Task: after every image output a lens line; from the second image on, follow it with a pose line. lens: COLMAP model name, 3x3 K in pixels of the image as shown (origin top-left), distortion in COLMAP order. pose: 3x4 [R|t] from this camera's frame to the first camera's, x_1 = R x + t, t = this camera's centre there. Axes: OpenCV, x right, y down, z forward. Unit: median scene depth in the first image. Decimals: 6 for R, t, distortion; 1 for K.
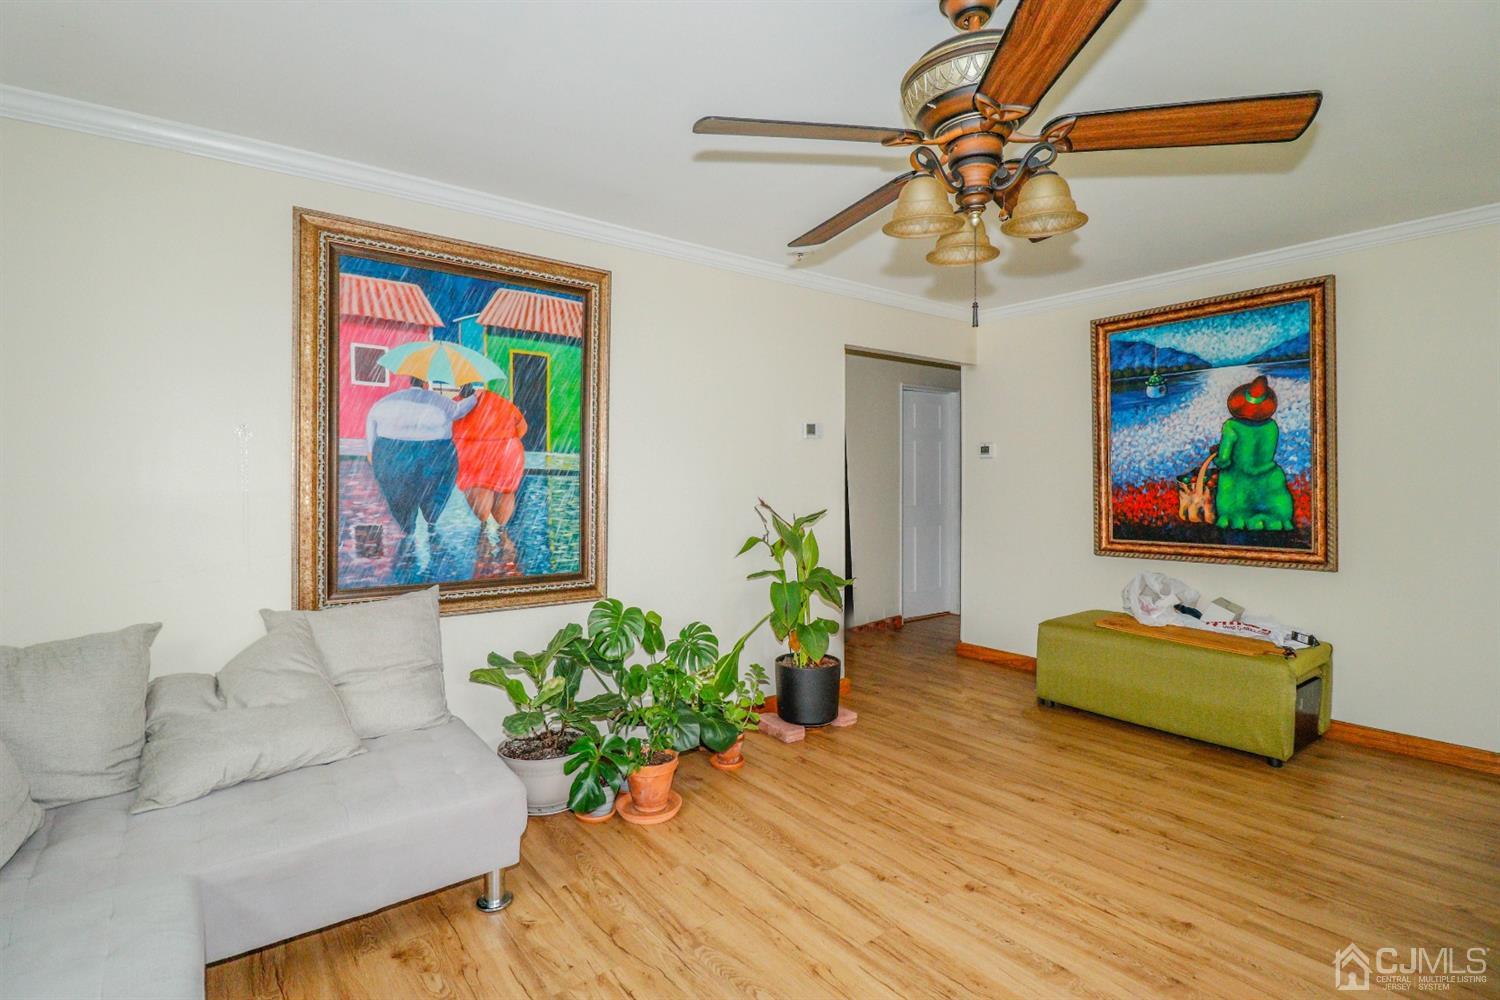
lens RADIAL K [[739.0, 0, 752.7], [0, 739.0, 496.3], [0, 0, 1]] dist [-0.004334, -0.009149]
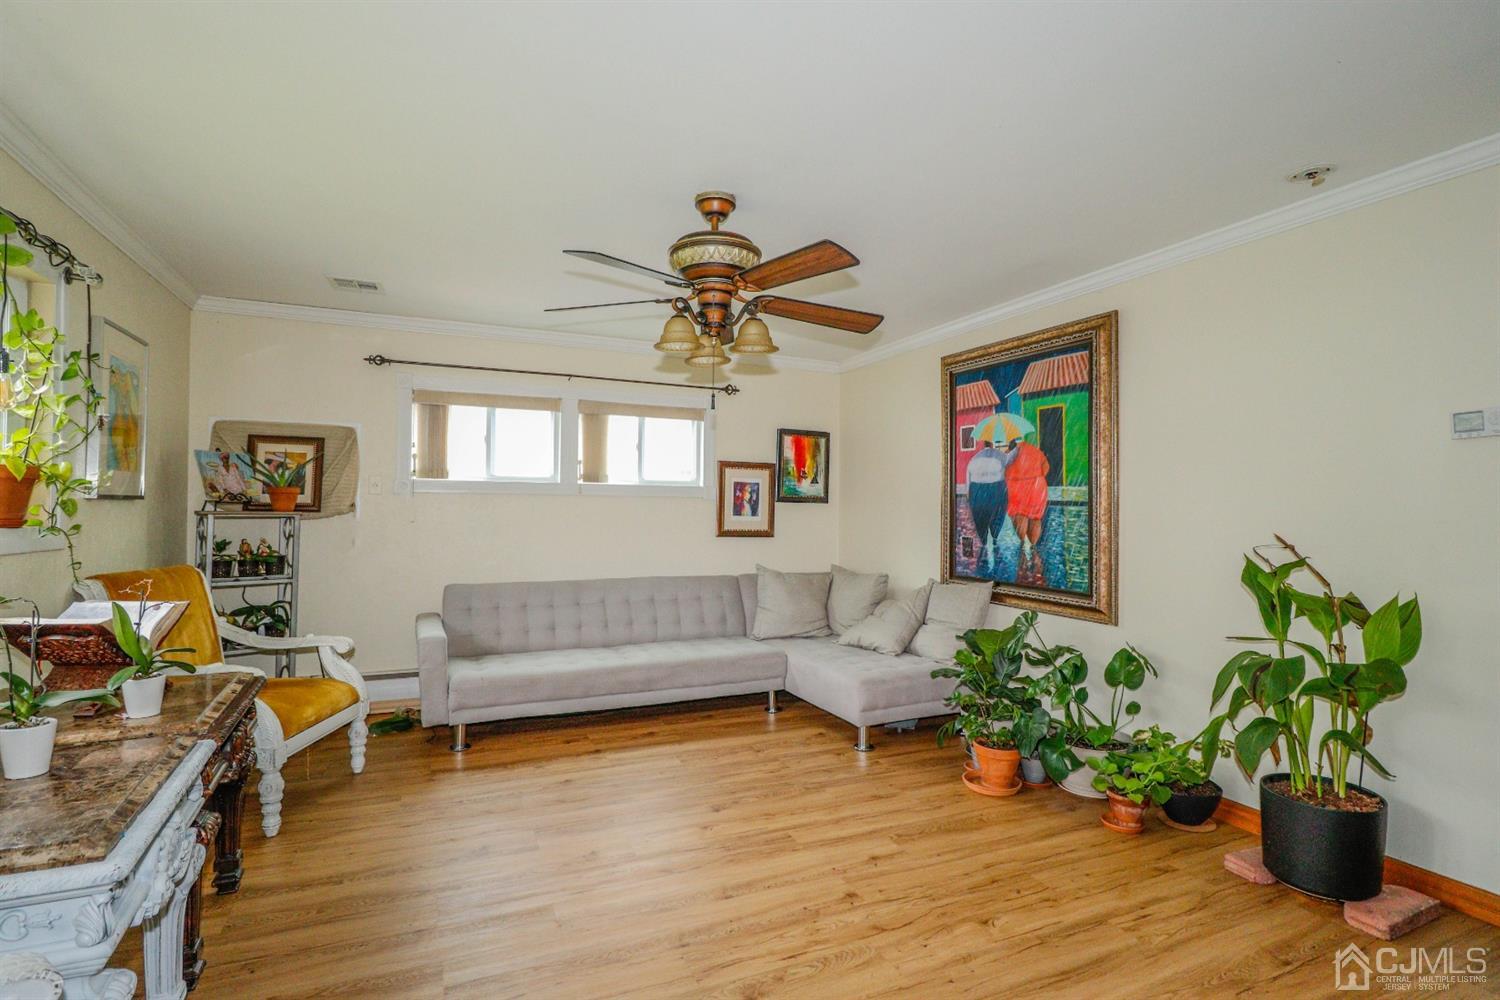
lens RADIAL K [[739.0, 0, 749.7], [0, 739.0, 498.8], [0, 0, 1]] dist [-0.004334, -0.009149]
pose [[-0.259434, -0.009928, -0.965710, 1.083773], [-0.022230, 0.999744, -0.004305, -0.025202], [0.965505, 0.020351, -0.259588, 0.891186]]
